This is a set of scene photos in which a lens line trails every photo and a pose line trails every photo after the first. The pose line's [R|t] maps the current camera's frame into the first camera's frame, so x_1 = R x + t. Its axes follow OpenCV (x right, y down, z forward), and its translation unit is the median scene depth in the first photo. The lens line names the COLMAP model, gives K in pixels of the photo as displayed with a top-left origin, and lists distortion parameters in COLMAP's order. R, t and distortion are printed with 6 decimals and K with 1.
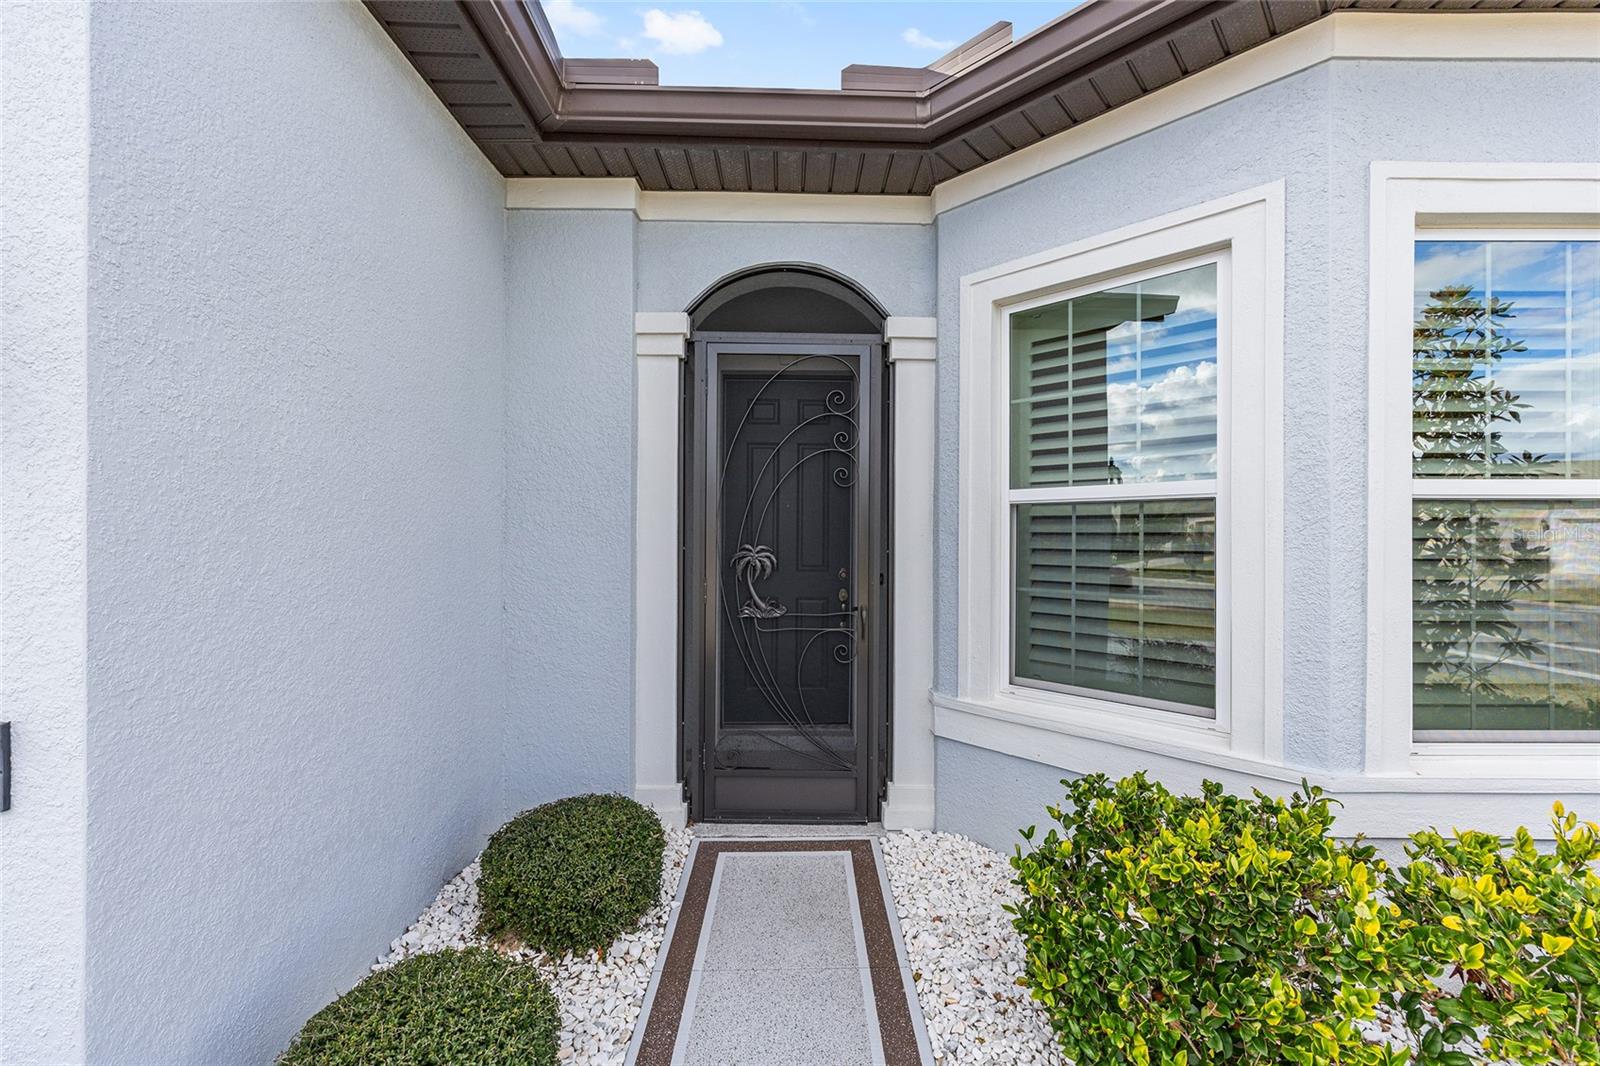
lens RADIAL K [[638.0, 0, 806.9], [0, 638.0, 528.8], [0, 0, 1]] dist [0.000396, 0.000201]
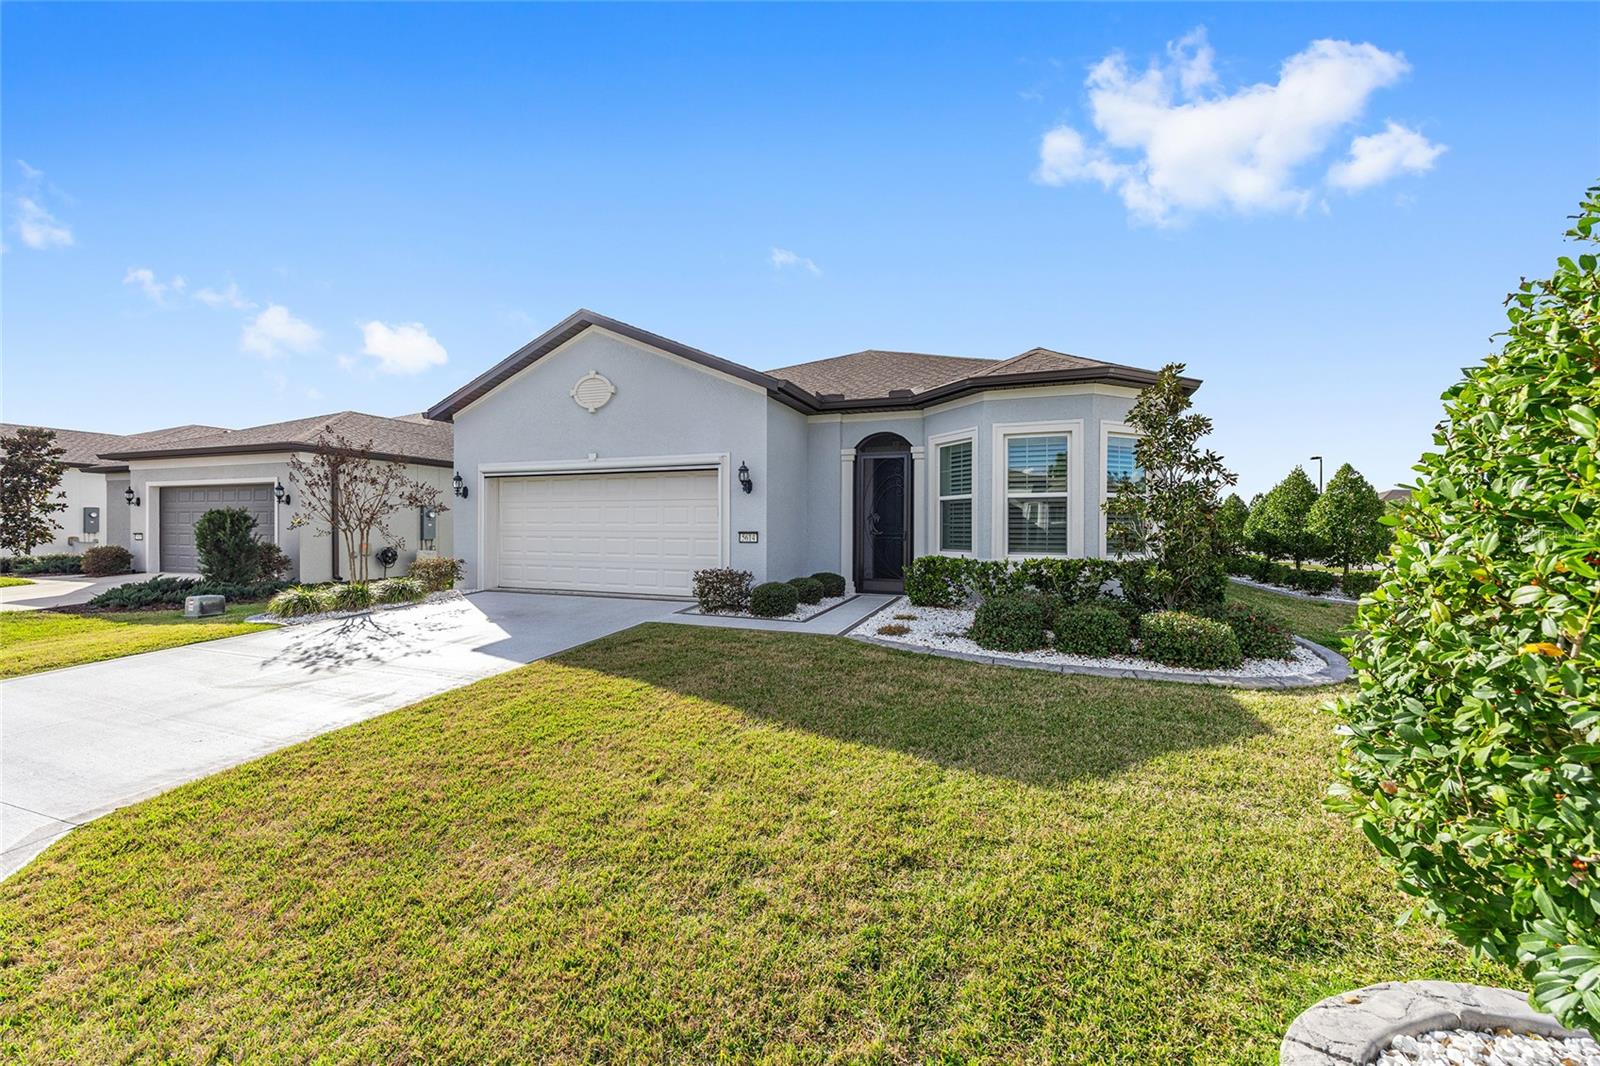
lens RADIAL K [[638.0, 0, 797.7], [0, 638.0, 531.1], [0, 0, 1]] dist [0.000396, 0.000201]
pose [[0.930988, -0.002356, -0.365042, 0.811291], [0.001437, 0.999995, -0.002788, 0.132082], [0.365046, 0.002071, 0.930987, -2.422941]]
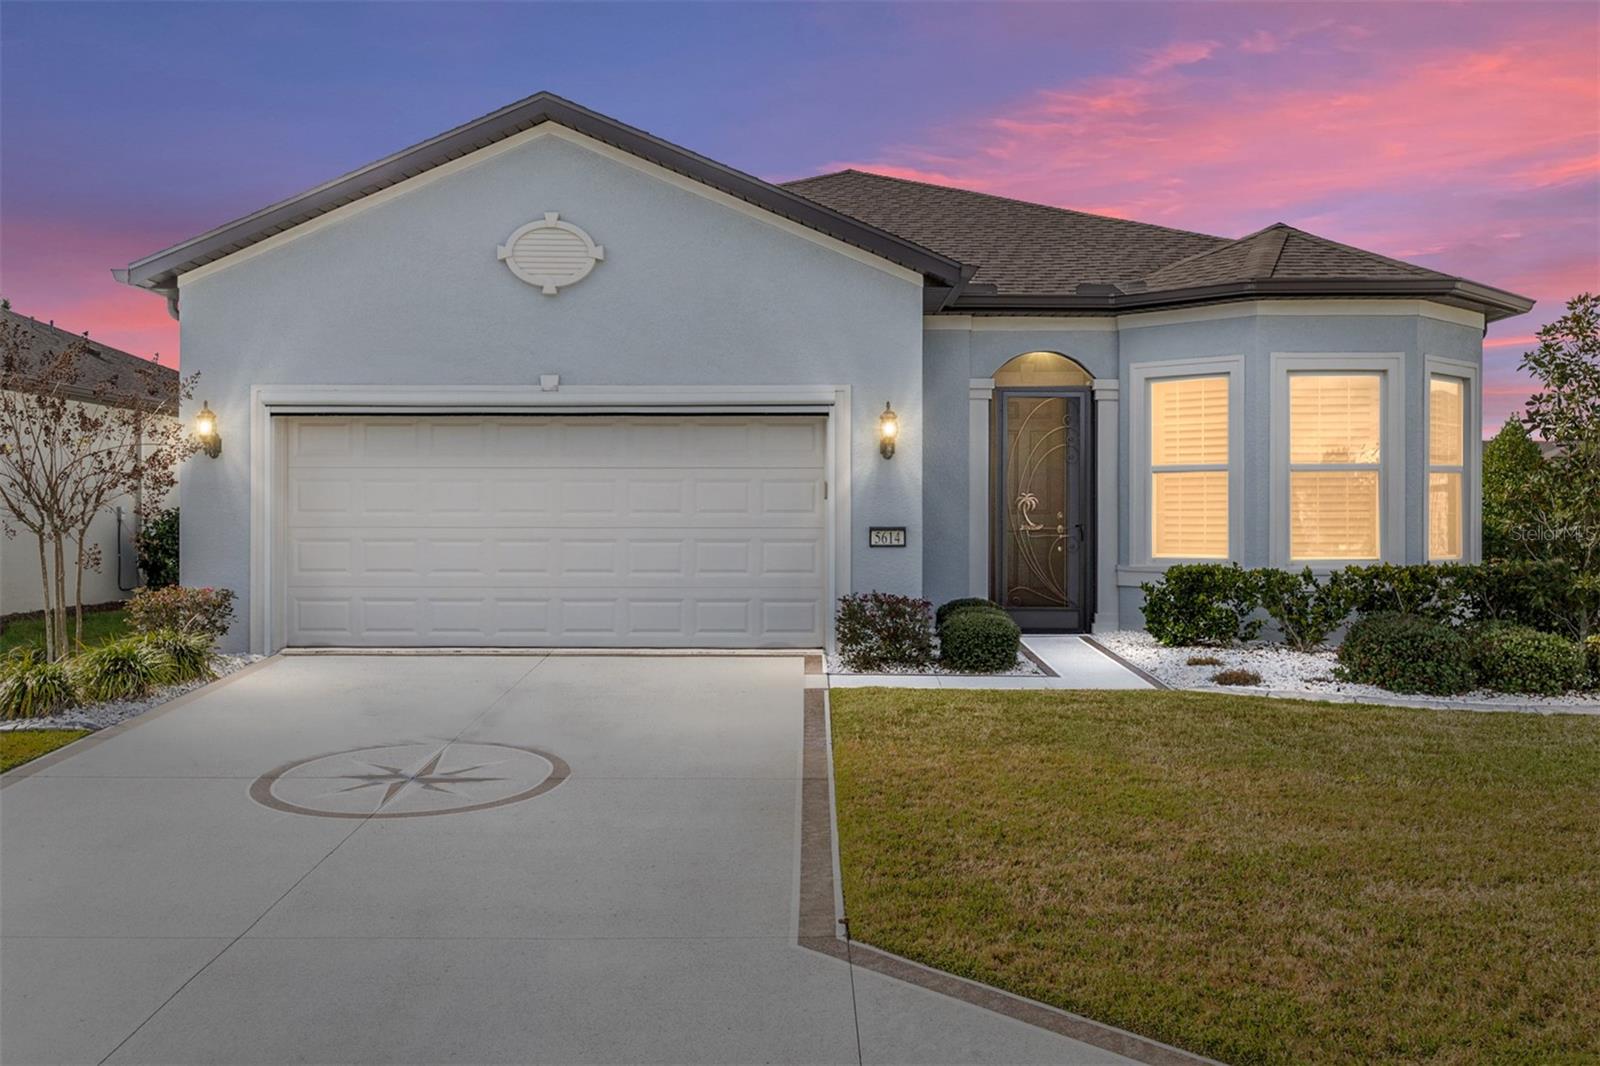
lens RADIAL K [[1529.5, 0, 797.2], [0, 1529.5, 528.0], [0, 0, 1]] dist [0.045700, 0.000000]
pose [[0.999950, -0.007355, -0.006837, -0.778463], [0.007408, 0.999942, 0.007858, 0.092226], [0.006779, -0.007909, 0.999946, -3.835257]]
